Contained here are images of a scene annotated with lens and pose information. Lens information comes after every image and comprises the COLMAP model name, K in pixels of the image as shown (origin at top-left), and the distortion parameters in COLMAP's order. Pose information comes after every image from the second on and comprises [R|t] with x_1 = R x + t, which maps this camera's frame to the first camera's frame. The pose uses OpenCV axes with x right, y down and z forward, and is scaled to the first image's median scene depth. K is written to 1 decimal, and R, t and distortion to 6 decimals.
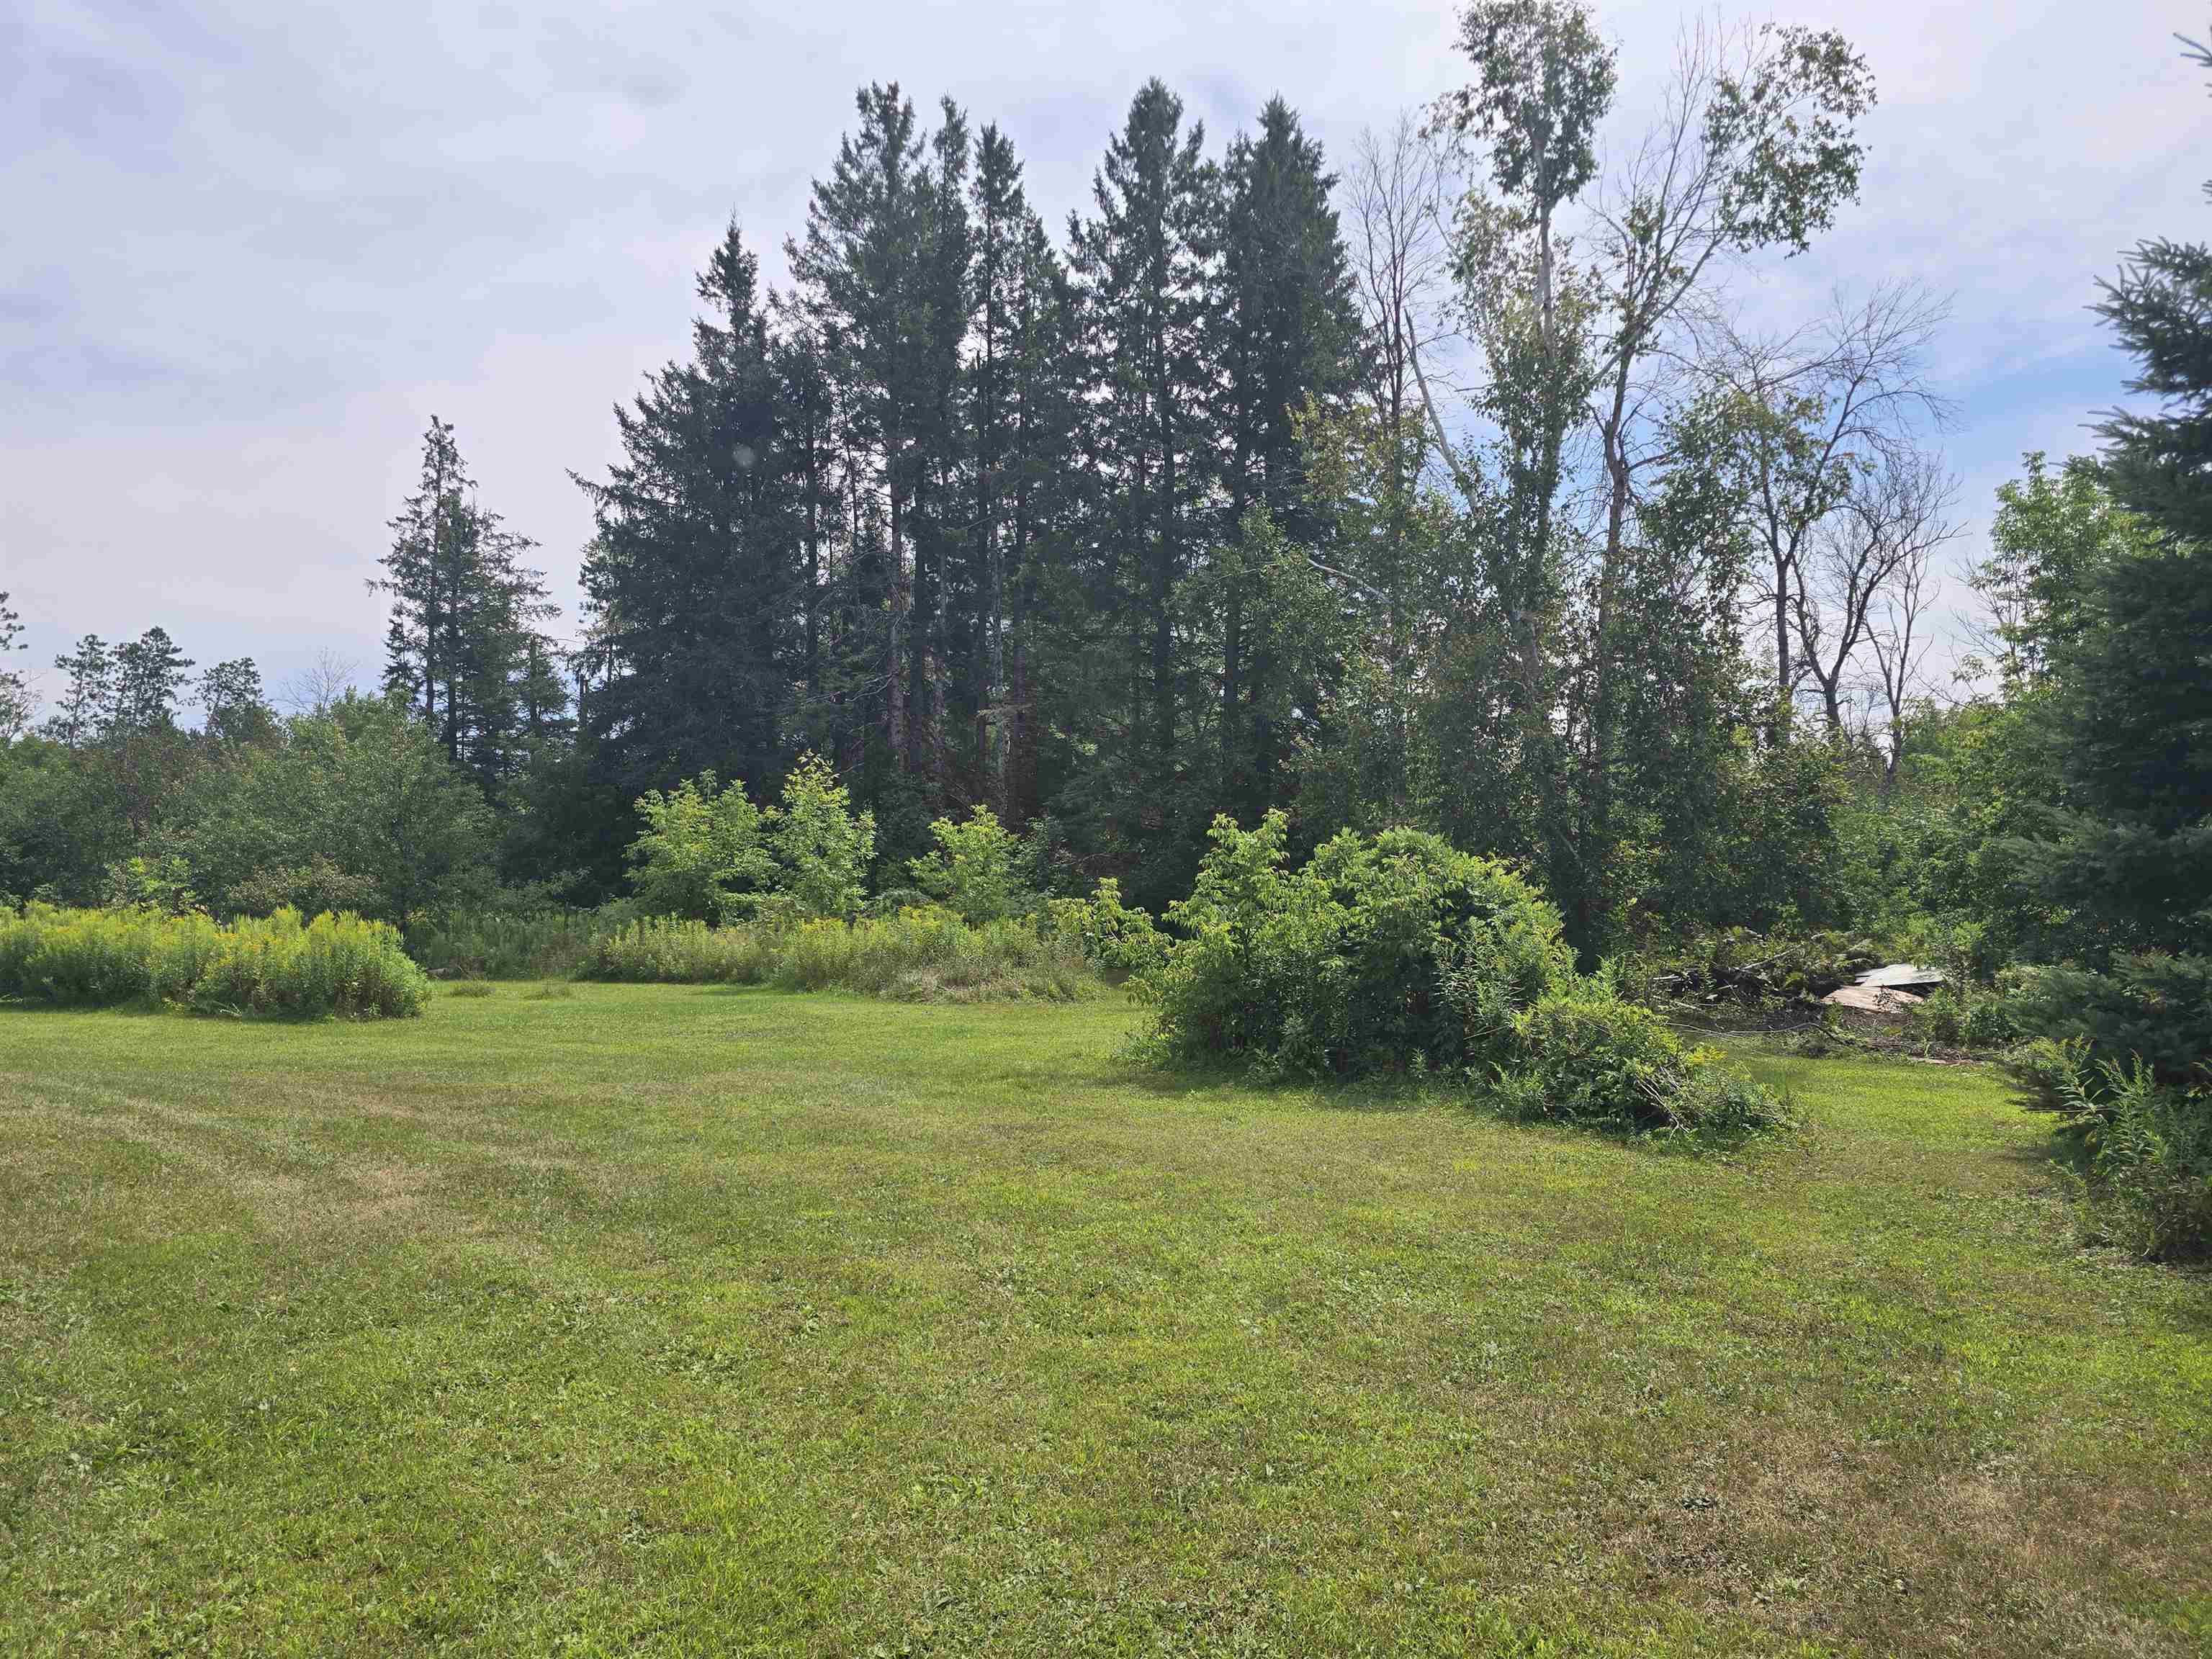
lens RADIAL K [[1494.7, 0, 1078.2], [0, 1494.7, 800.2], [0, 0, 1]] dist [0.052370, -0.053808]
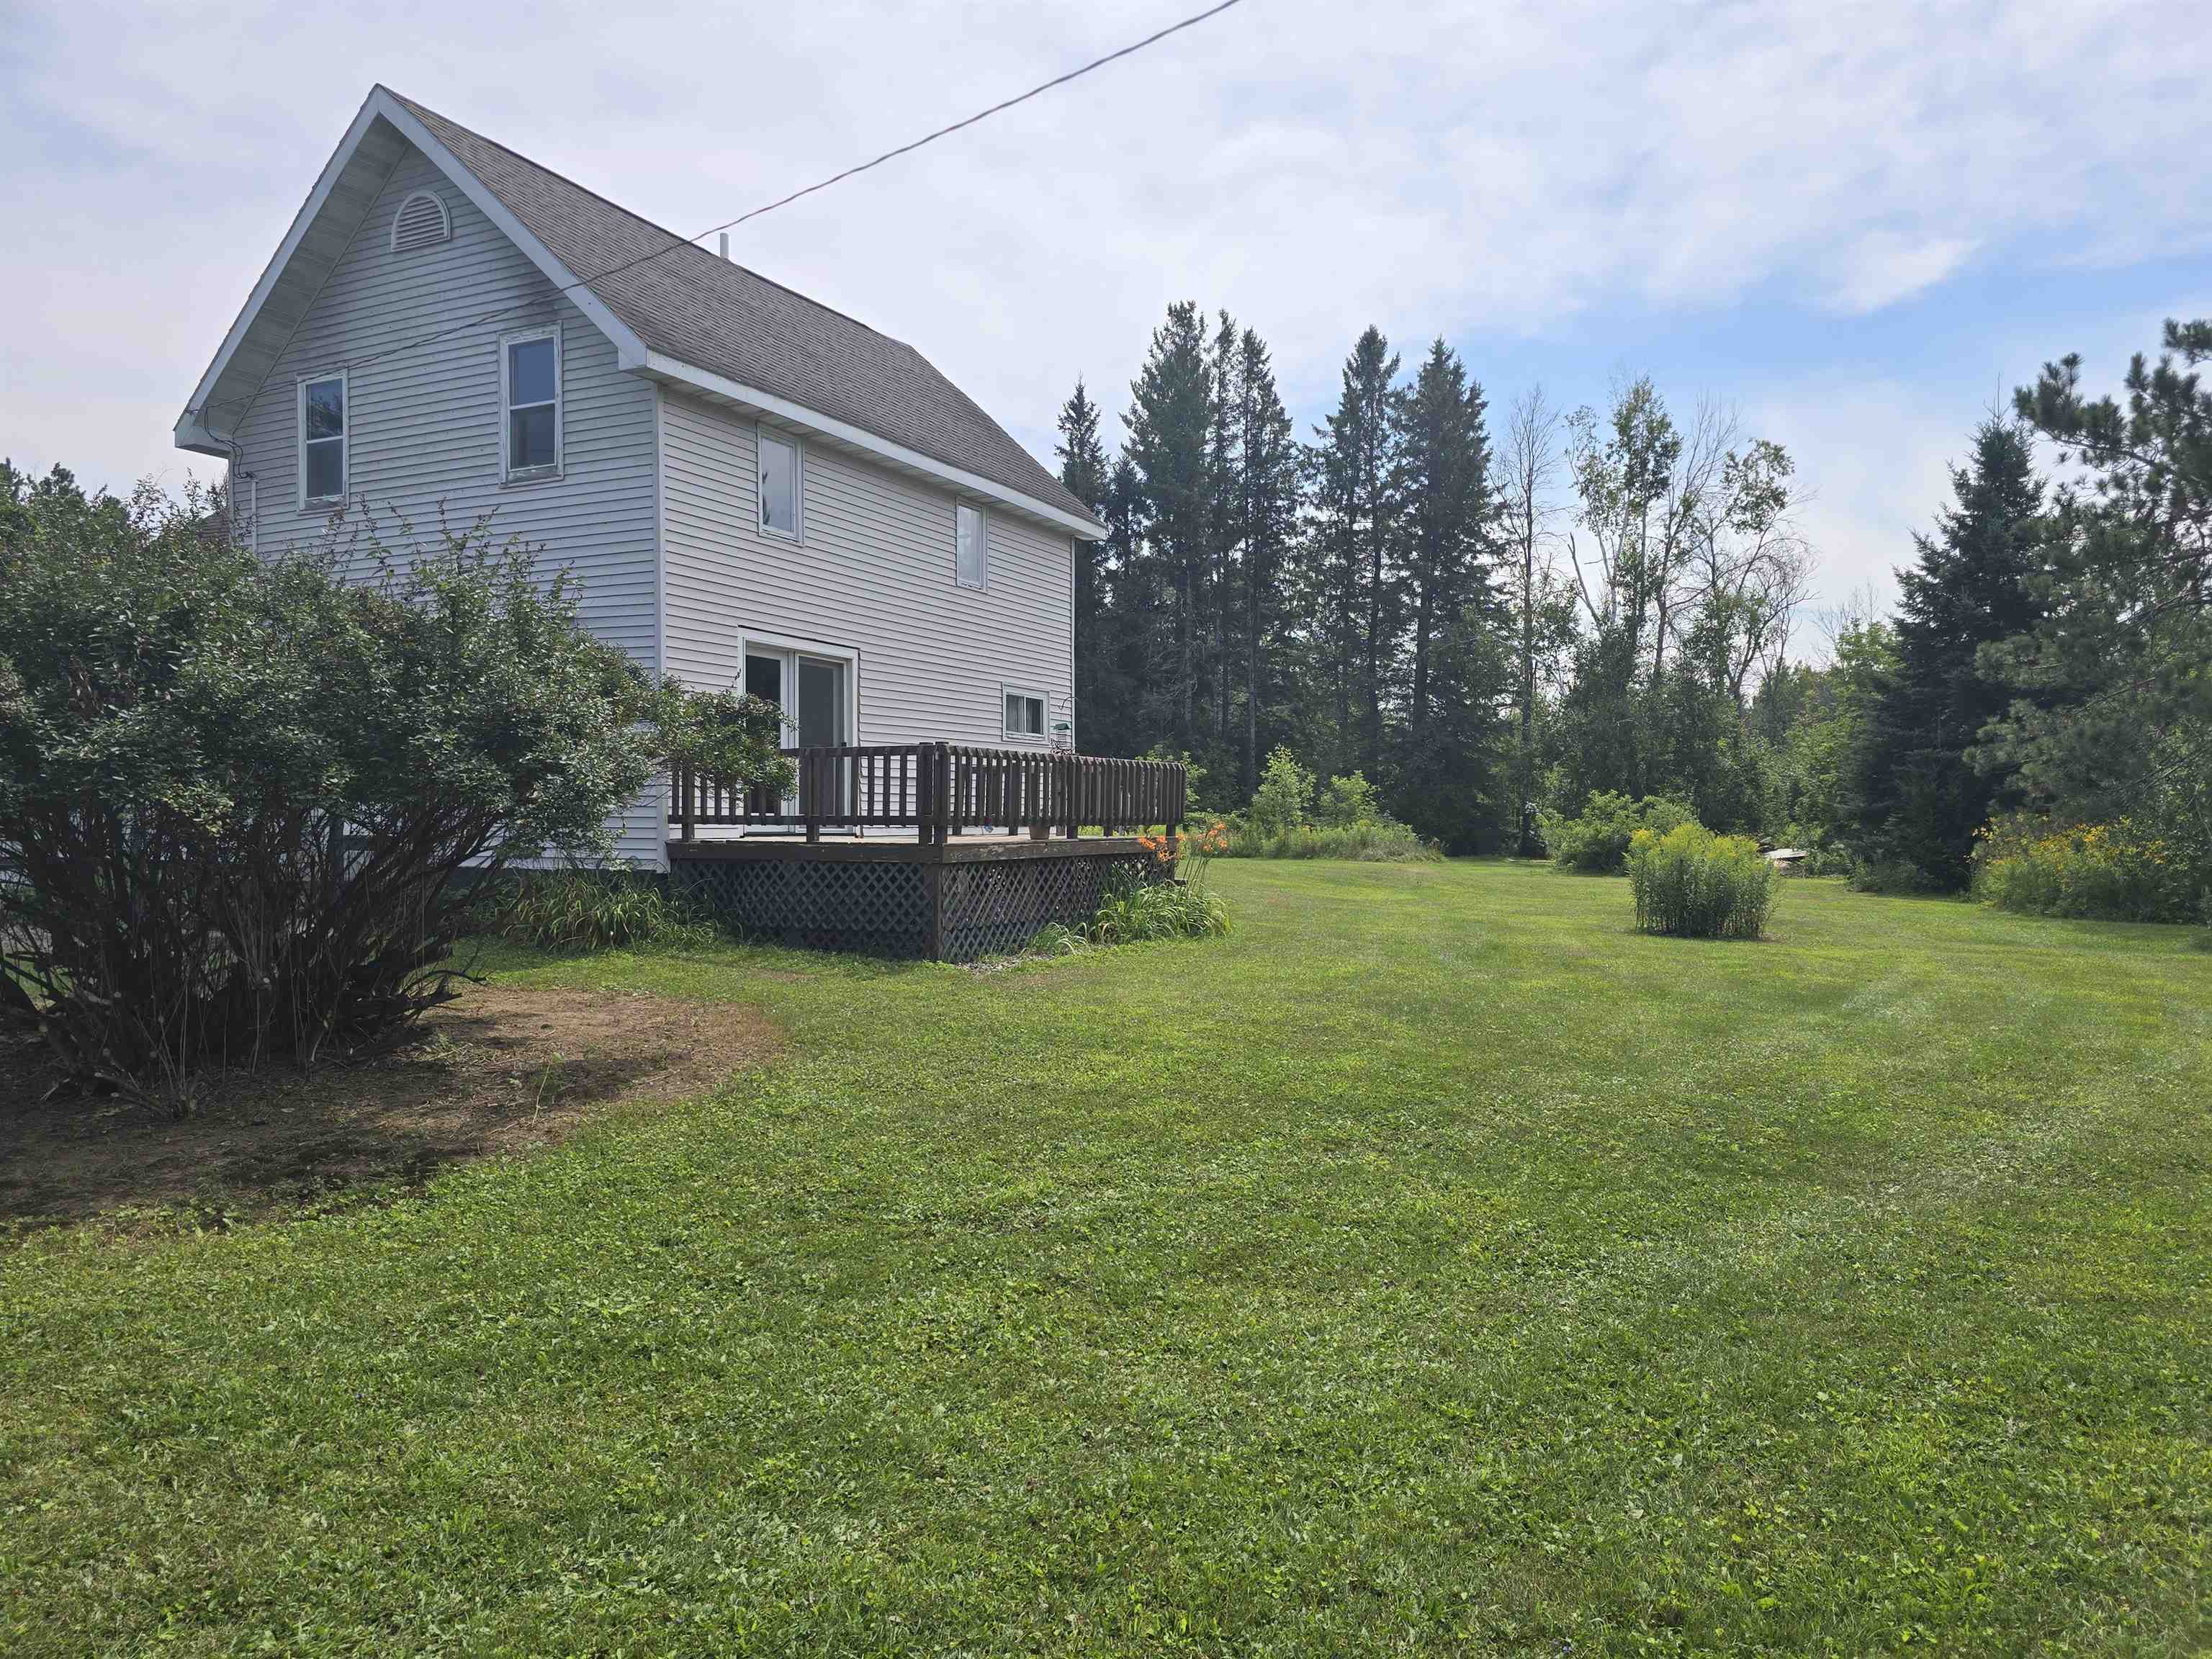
lens RADIAL K [[1494.7, 0, 1112.0], [0, 1494.7, 808.2], [0, 0, 1]] dist [0.052370, -0.053808]
pose [[0.994642, 0.003677, 0.103318, -0.601097], [-0.010299, 0.997920, 0.063629, -0.070467], [-0.102870, -0.064352, 0.992611, -0.976957]]
